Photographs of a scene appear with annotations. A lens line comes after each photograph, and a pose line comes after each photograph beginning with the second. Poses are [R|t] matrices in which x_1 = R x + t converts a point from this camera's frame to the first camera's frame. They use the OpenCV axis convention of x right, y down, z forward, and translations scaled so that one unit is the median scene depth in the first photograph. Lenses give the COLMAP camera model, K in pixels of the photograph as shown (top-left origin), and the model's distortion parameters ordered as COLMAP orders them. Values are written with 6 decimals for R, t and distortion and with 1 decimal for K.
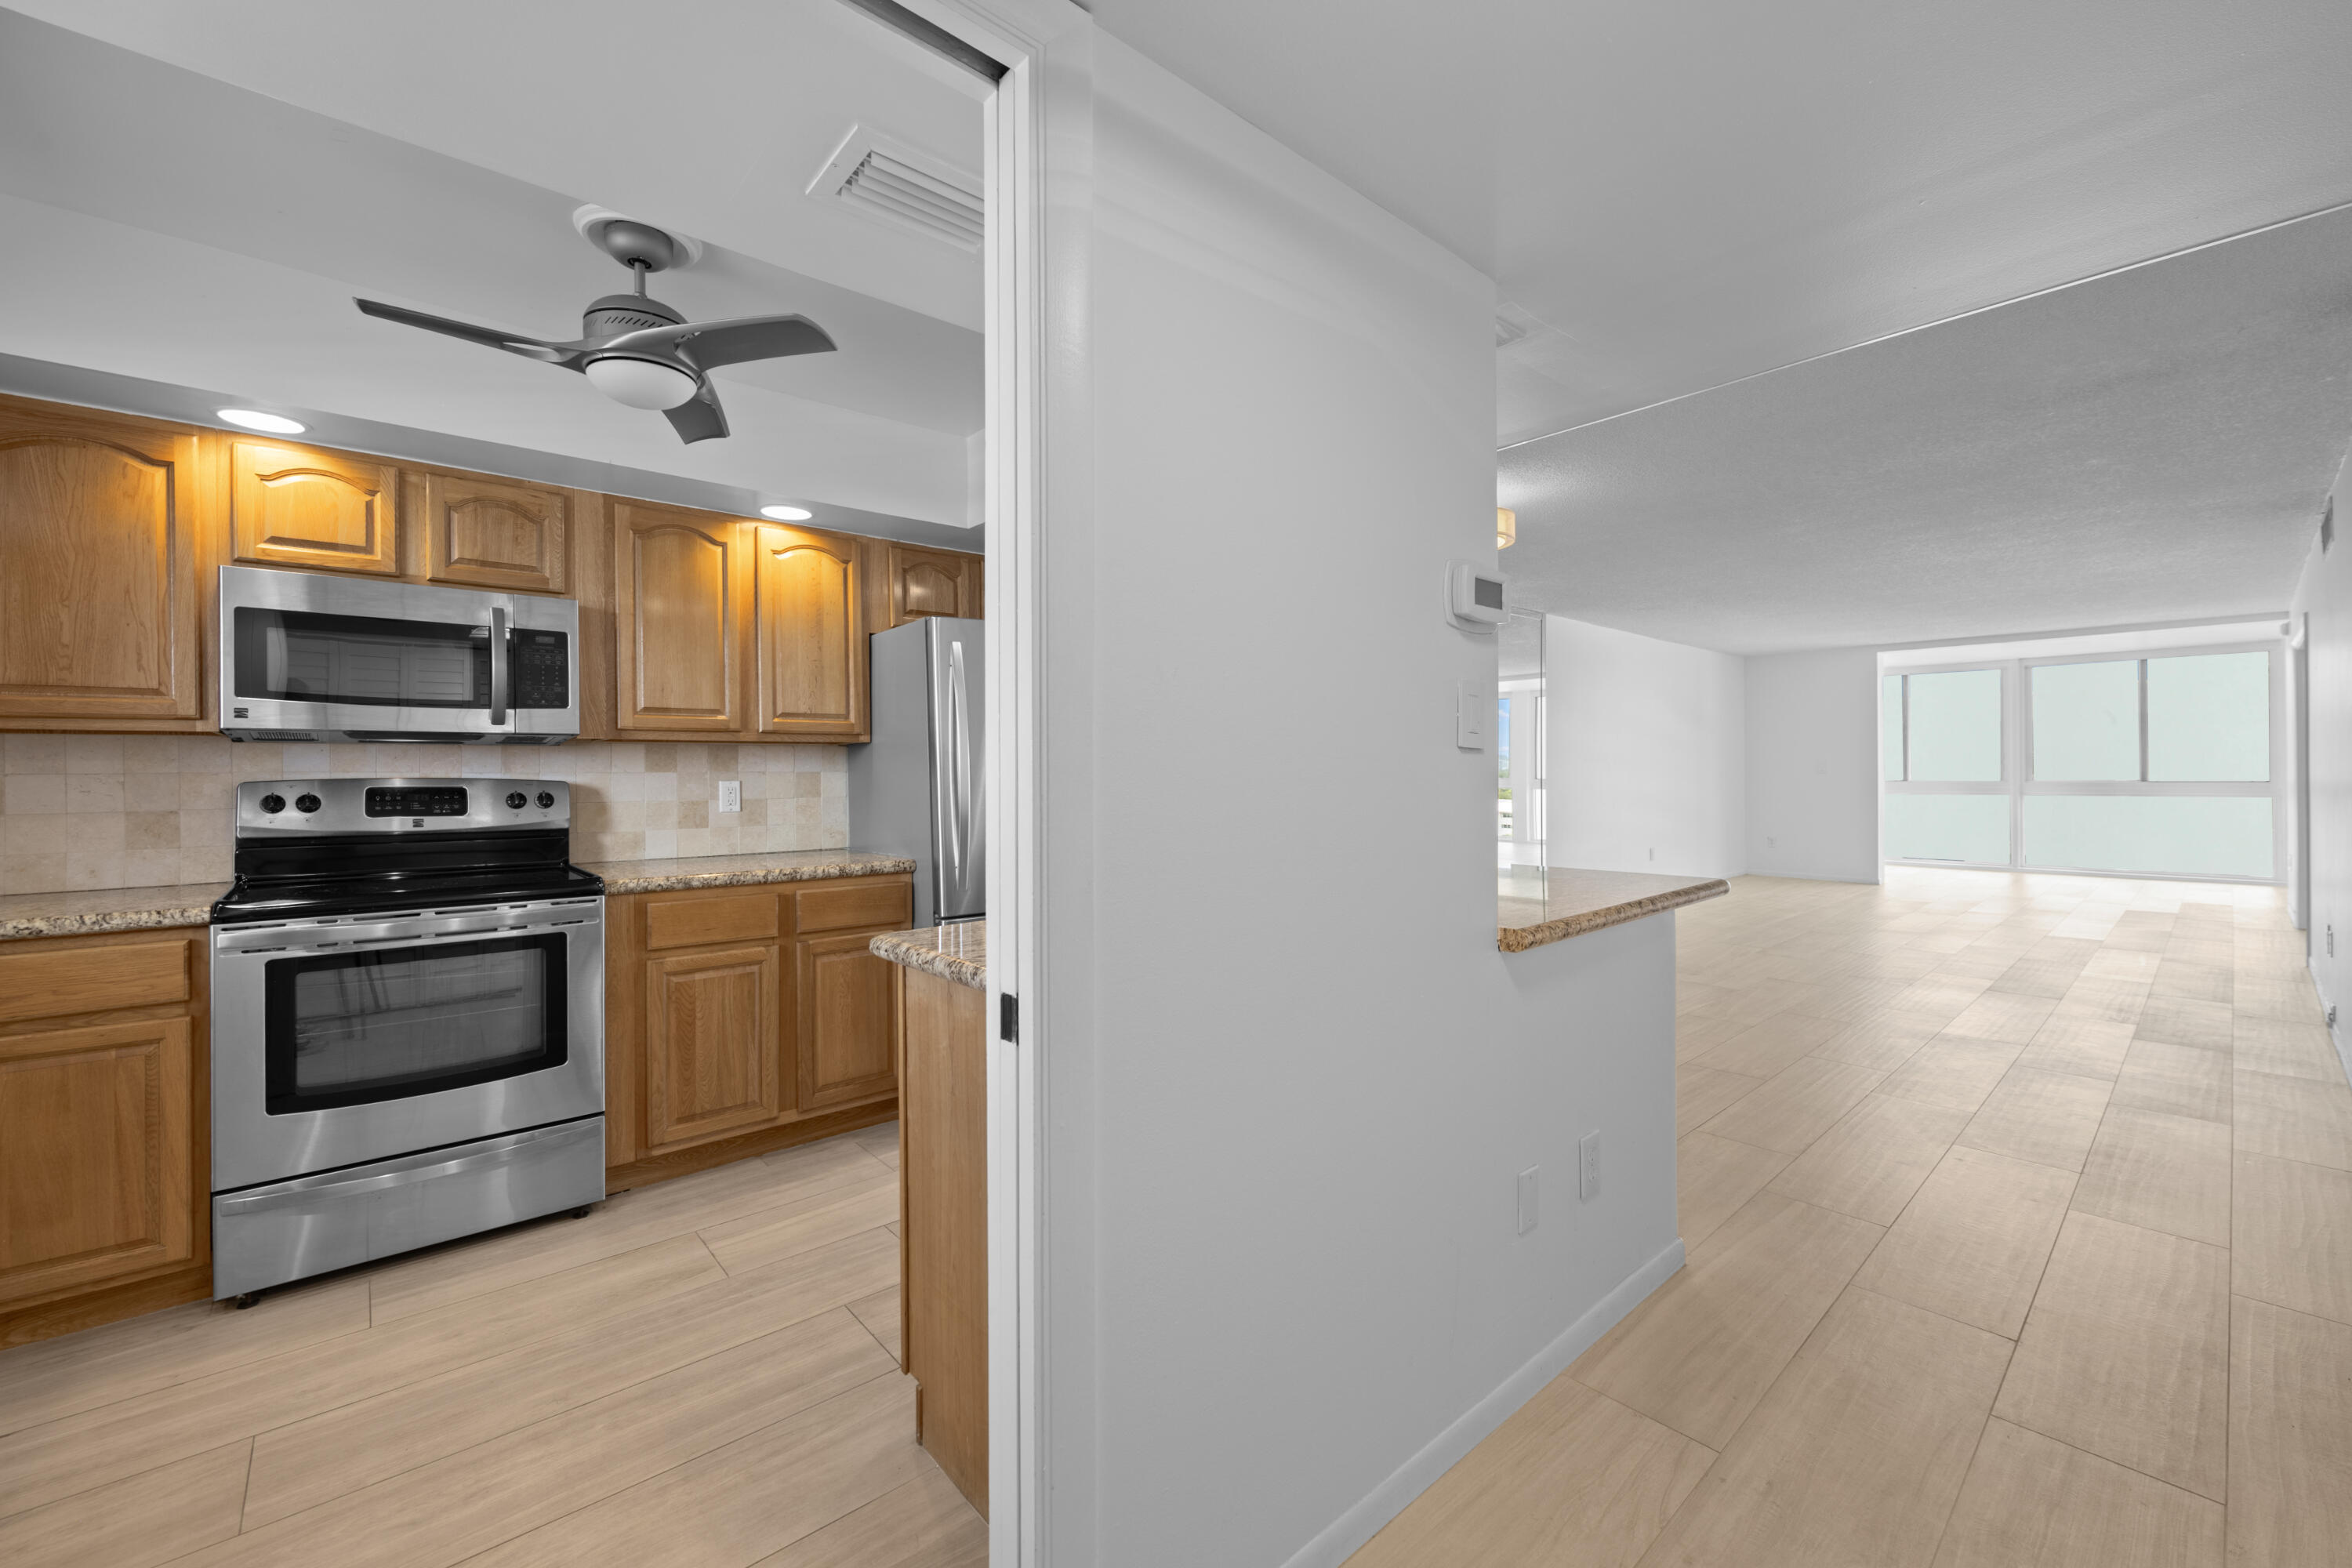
lens RADIAL K [[941.7, 0, 1195.2], [0, 941.7, 773.9], [0, 0, 1]] dist [0.001728, -0.004388]
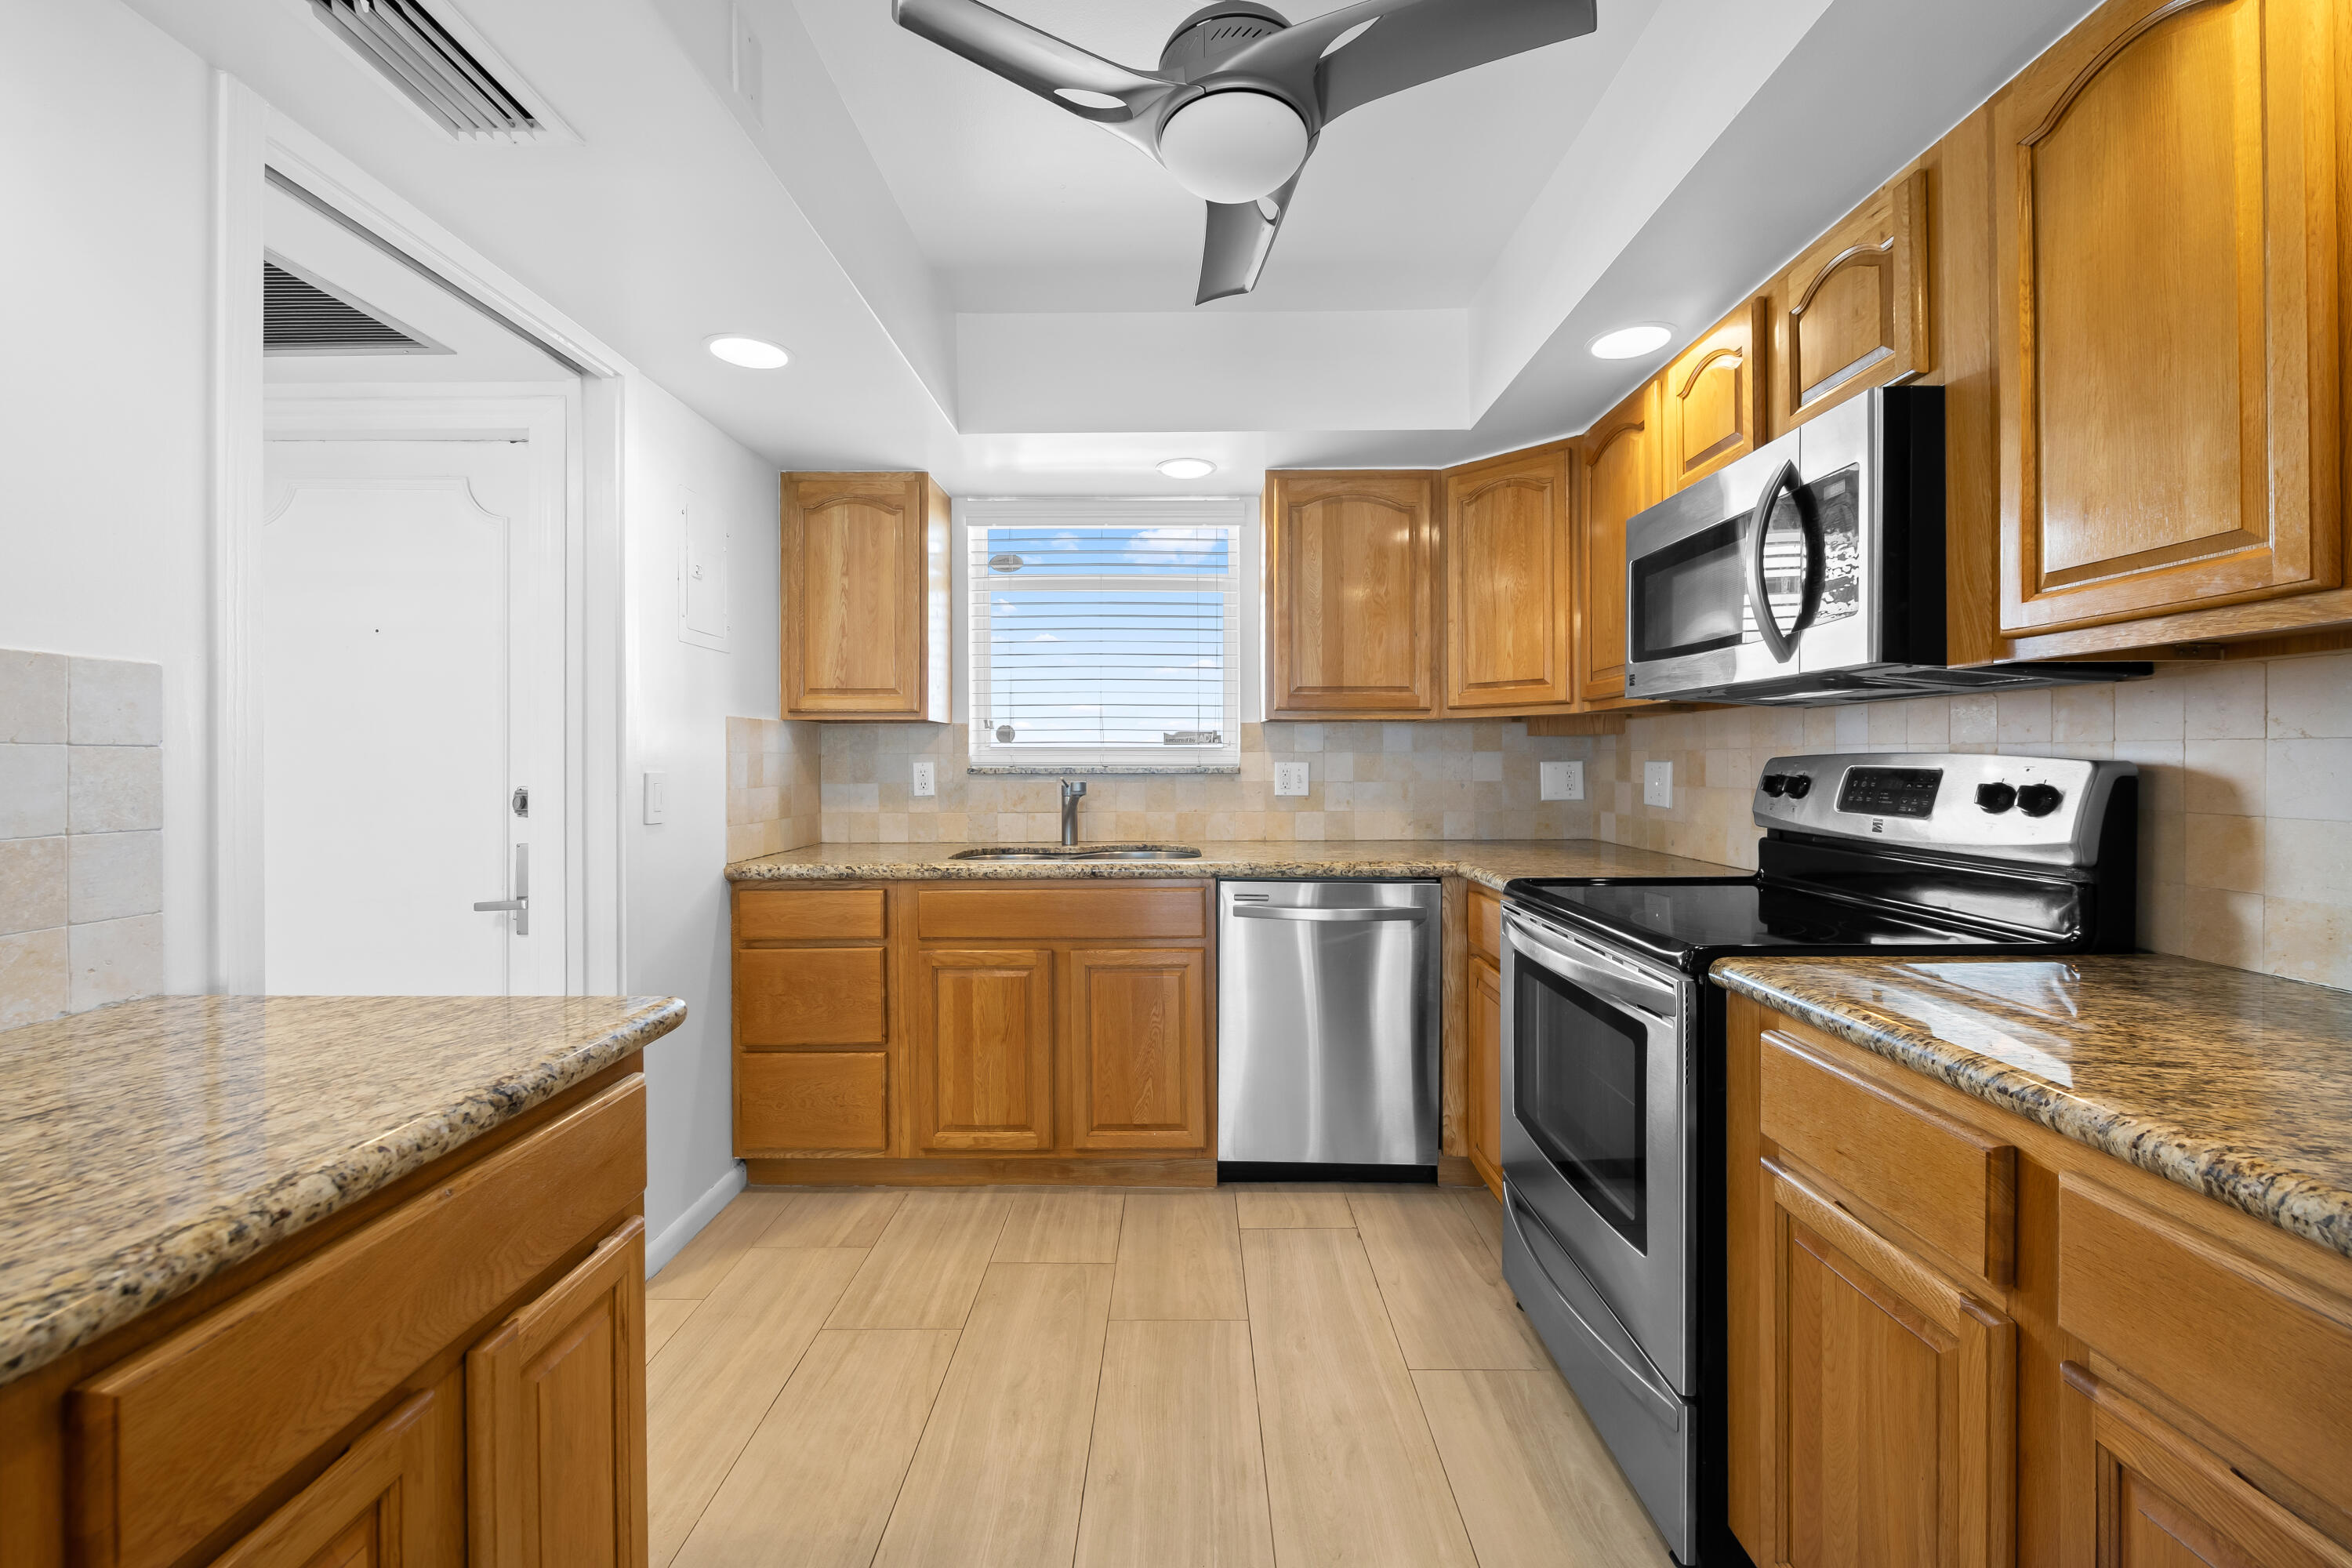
lens RADIAL K [[939.6, 0, 1189.1], [0, 939.6, 761.8], [0, 0, 1]] dist [-0.000015, -0.000282]
pose [[-0.666990, 0.009191, -0.745010, -0.060453], [0.005182, 0.999957, 0.007697, 0.002608], [0.745048, 0.001273, -0.667009, 1.104142]]
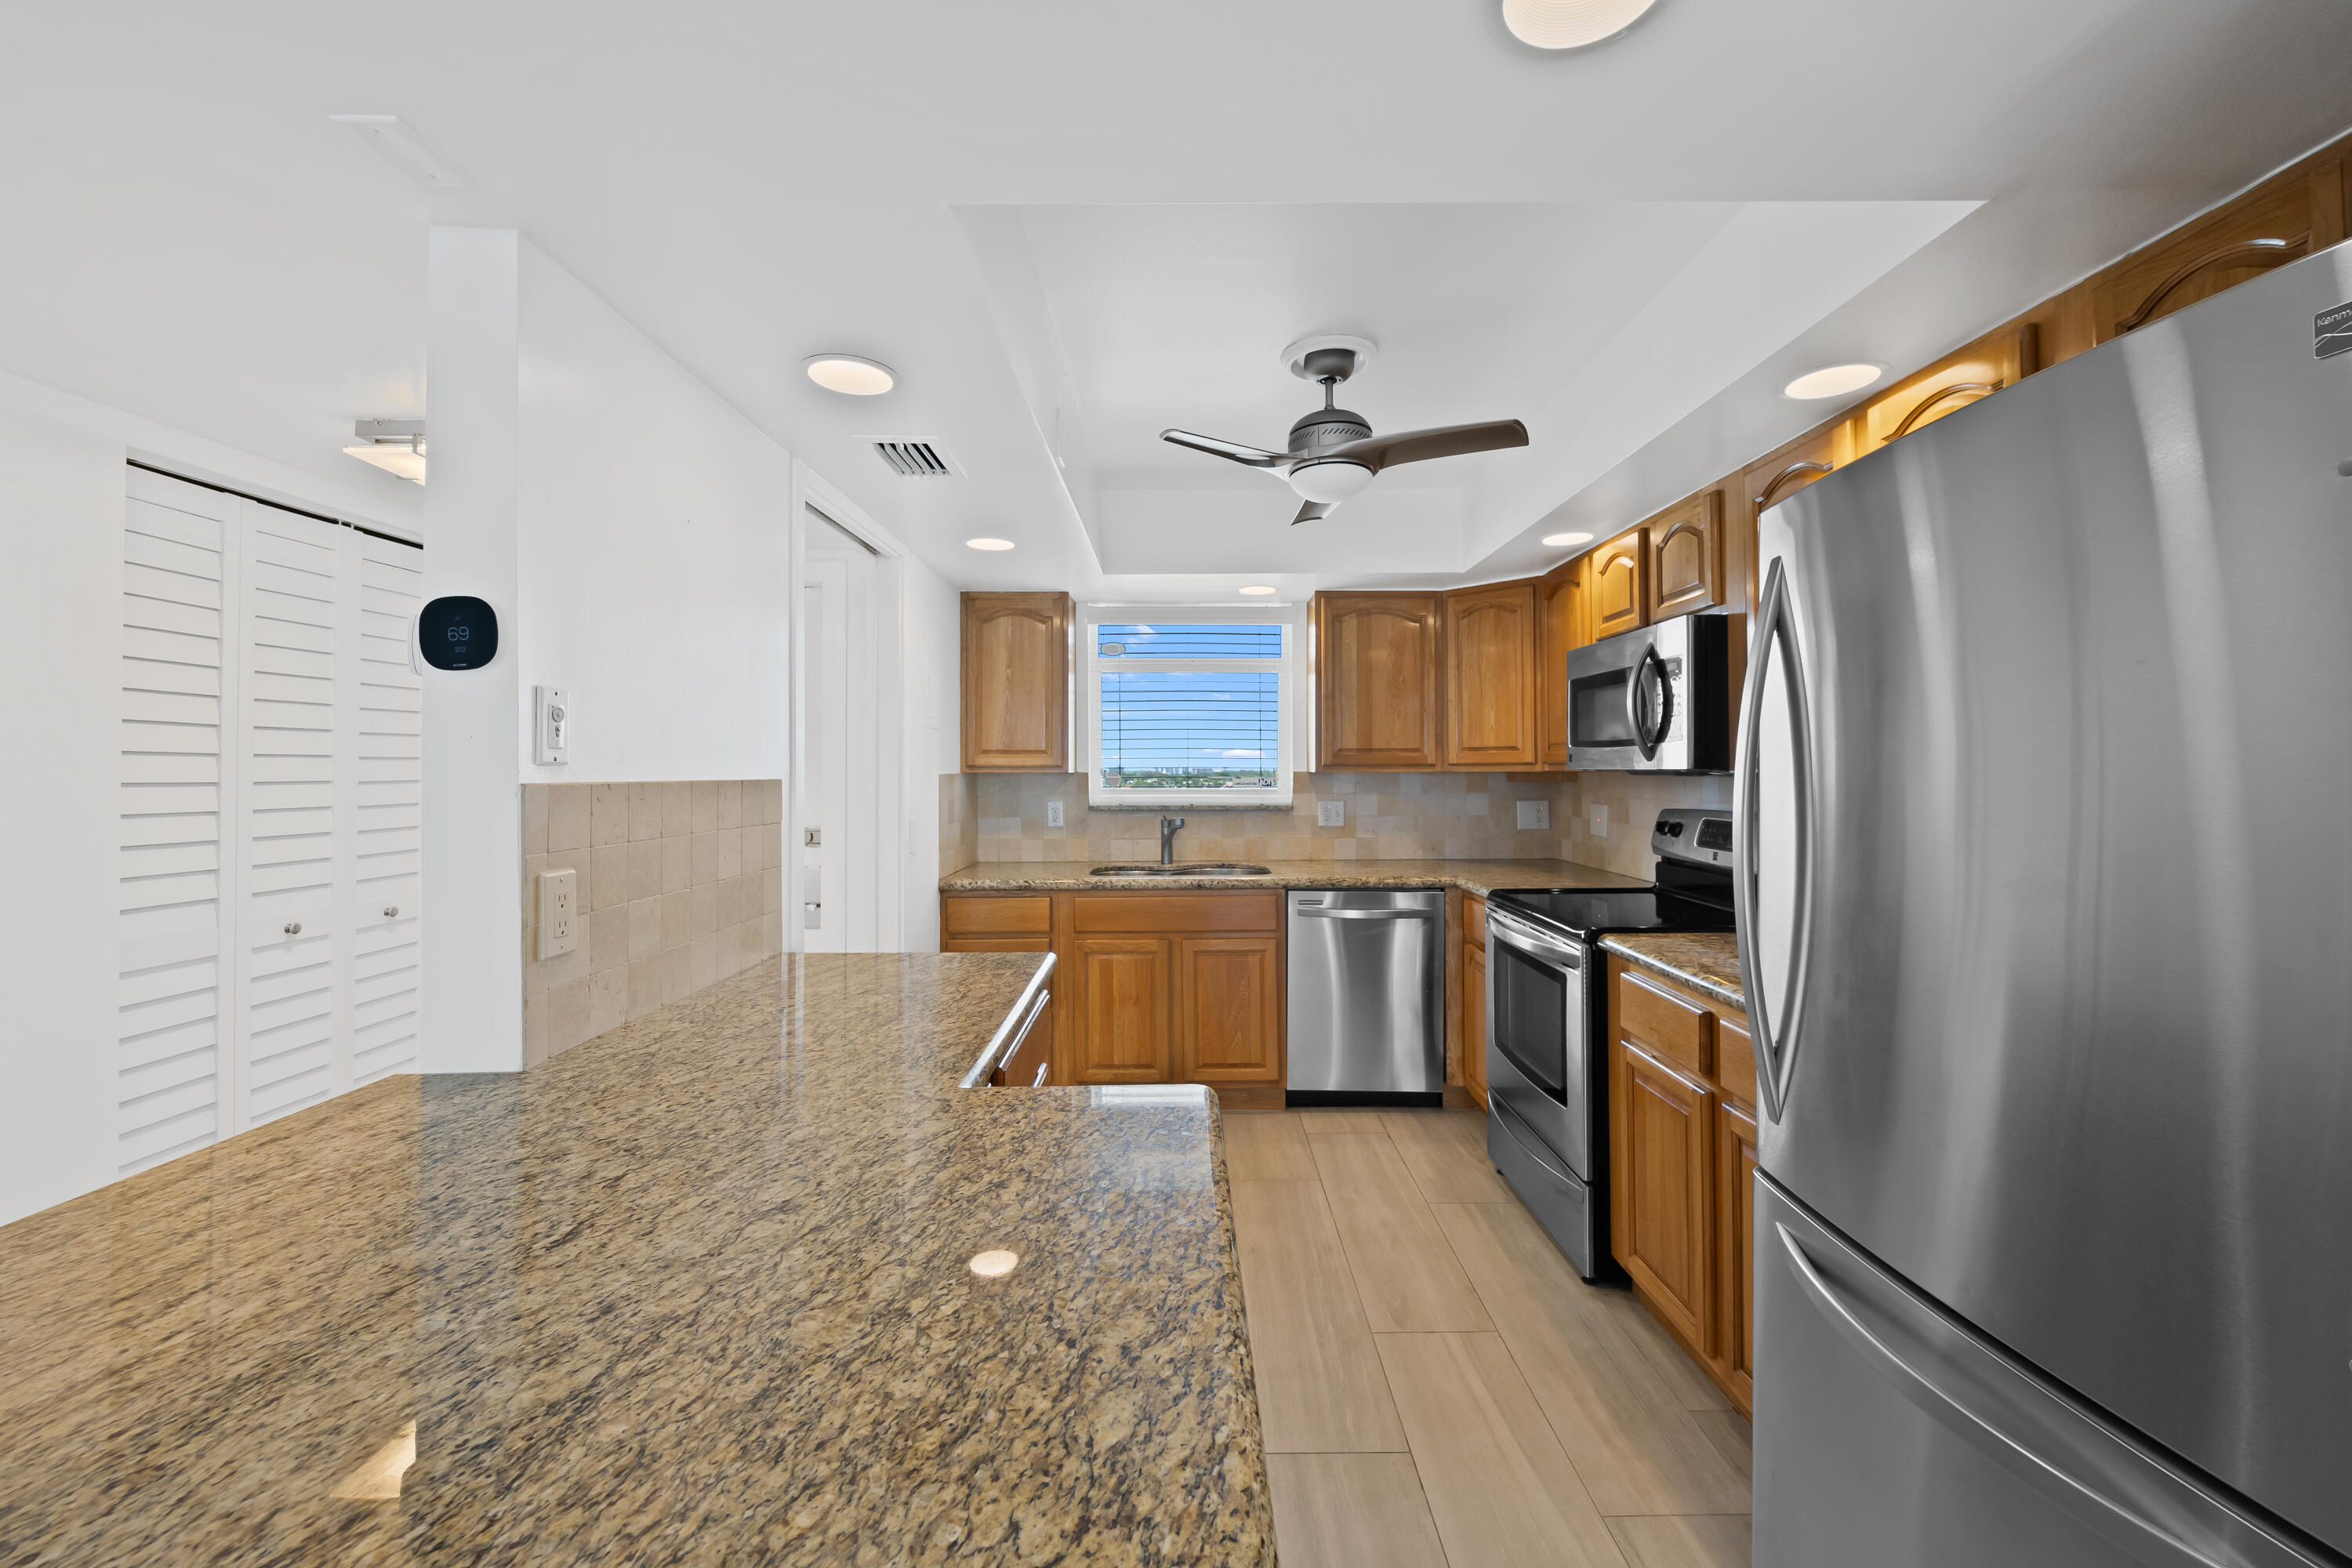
lens RADIAL K [[939.6, 0, 1189.1], [0, 939.6, 761.8], [0, 0, 1]] dist [-0.000015, -0.000282]
pose [[-0.662869, 0.003951, -0.748725, 0.311016], [0.006366, 0.999980, -0.000358, -0.054098], [0.748708, -0.005004, -0.662881, 1.278919]]
